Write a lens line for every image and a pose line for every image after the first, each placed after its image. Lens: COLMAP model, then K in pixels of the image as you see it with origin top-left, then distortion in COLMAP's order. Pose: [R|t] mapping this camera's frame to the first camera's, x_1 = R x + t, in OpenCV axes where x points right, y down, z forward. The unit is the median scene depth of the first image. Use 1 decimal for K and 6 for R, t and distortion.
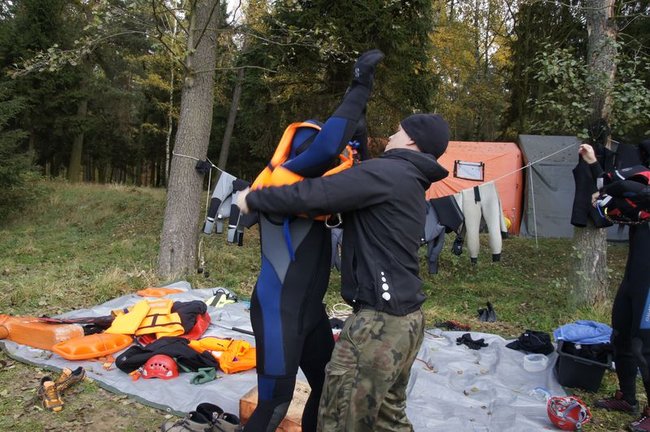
lens RADIAL K [[485.4, 0, 324.7], [0, 485.4, 230.6], [0, 0, 1]] dist [-0.140465, 0.104870]
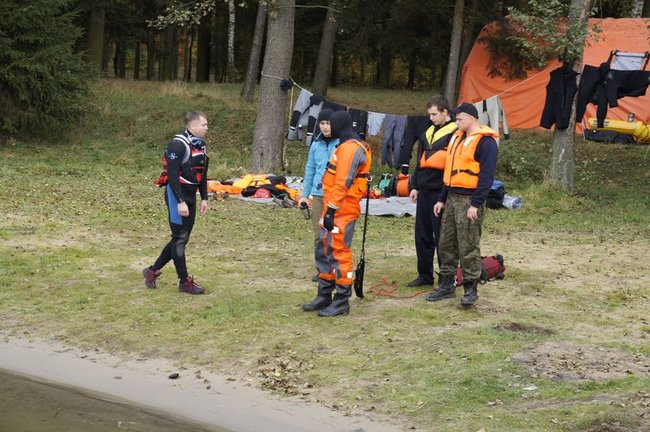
lens RADIAL K [[1406.9, 0, 325.0], [0, 1406.9, 216.0], [0, 0, 1]] dist [0.247100, 0.148393]
pose [[0.971782, 0.004212, -0.235843, 0.693952], [0.001359, 0.999724, 0.023451, 0.116708], [0.235877, -0.023110, 0.971508, -2.484187]]
